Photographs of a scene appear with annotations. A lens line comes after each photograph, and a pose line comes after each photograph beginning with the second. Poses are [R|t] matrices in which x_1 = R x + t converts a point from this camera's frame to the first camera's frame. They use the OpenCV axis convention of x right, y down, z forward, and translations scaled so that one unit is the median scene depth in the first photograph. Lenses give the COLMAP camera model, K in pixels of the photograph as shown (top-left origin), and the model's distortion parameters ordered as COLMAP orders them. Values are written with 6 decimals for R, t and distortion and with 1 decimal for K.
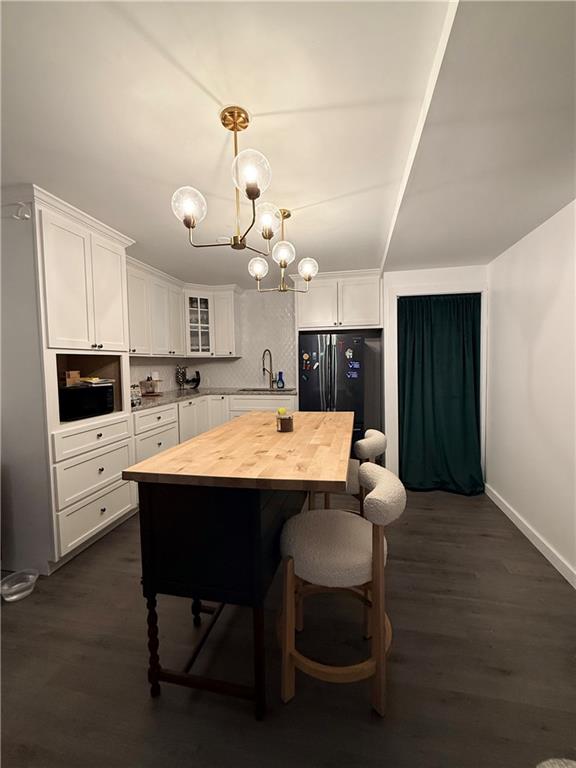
lens RADIAL K [[328.2, 0, 285.8], [0, 328.2, 385.3], [0, 0, 1]] dist [0.003151, 0.000094]
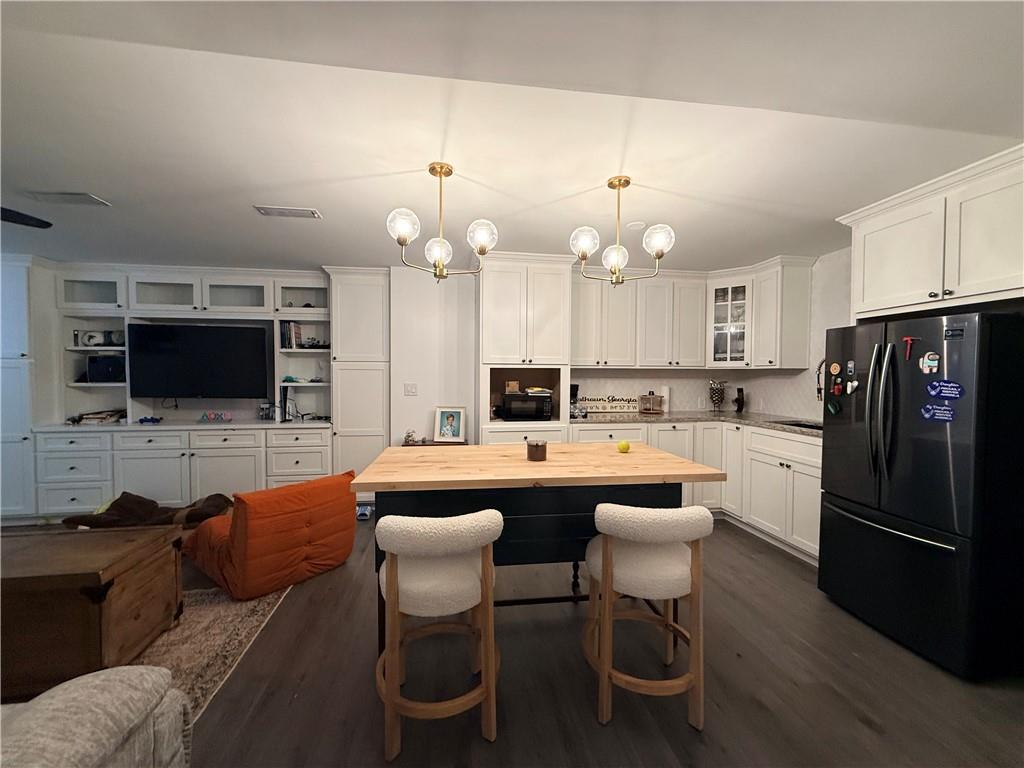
lens RADIAL K [[409.4, 0, 512.4], [0, 409.4, 384.9], [0, 0, 1]] dist [-0.000150, 0.000483]
pose [[0.345953, 0.040850, -0.937362, 0.426999], [-0.075287, 0.997039, 0.015665, -0.028950], [0.935226, 0.065151, 0.348004, 0.251398]]
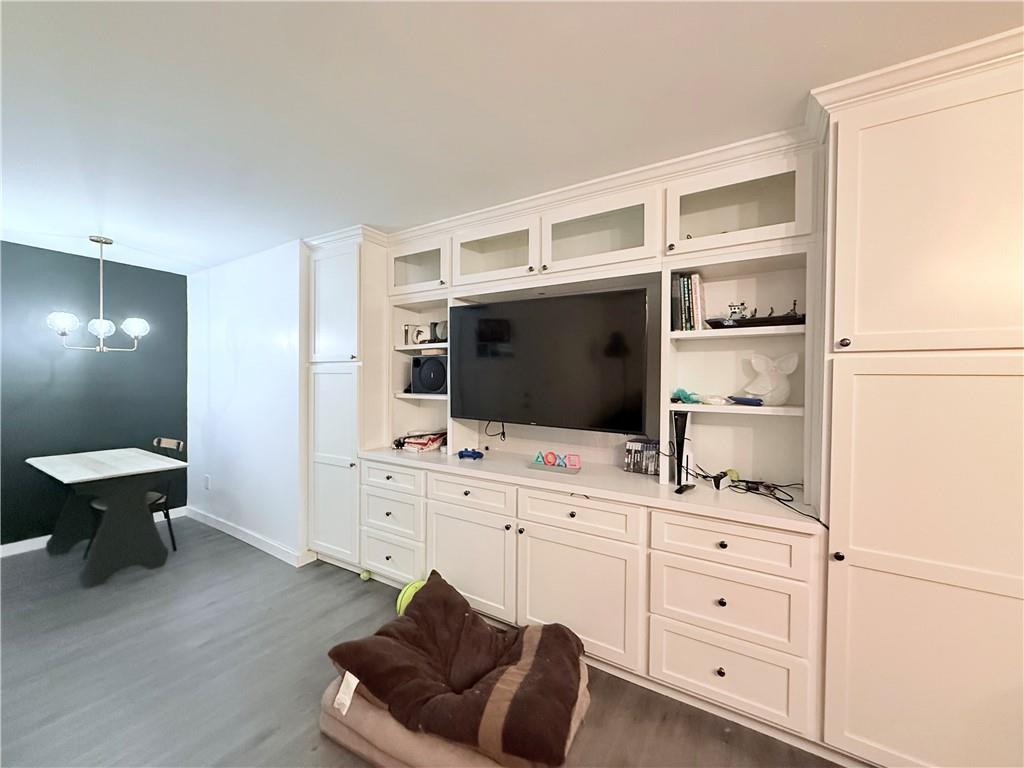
lens RADIAL K [[409.4, 0, 509.9], [0, 409.4, 385.4], [0, 0, 1]] dist [-0.000150, 0.000483]
pose [[-0.340467, 0.028257, -0.939832, -0.173921], [-0.071063, 0.995916, 0.055687, -0.010591], [0.937567, 0.085747, -0.337069, 0.060867]]
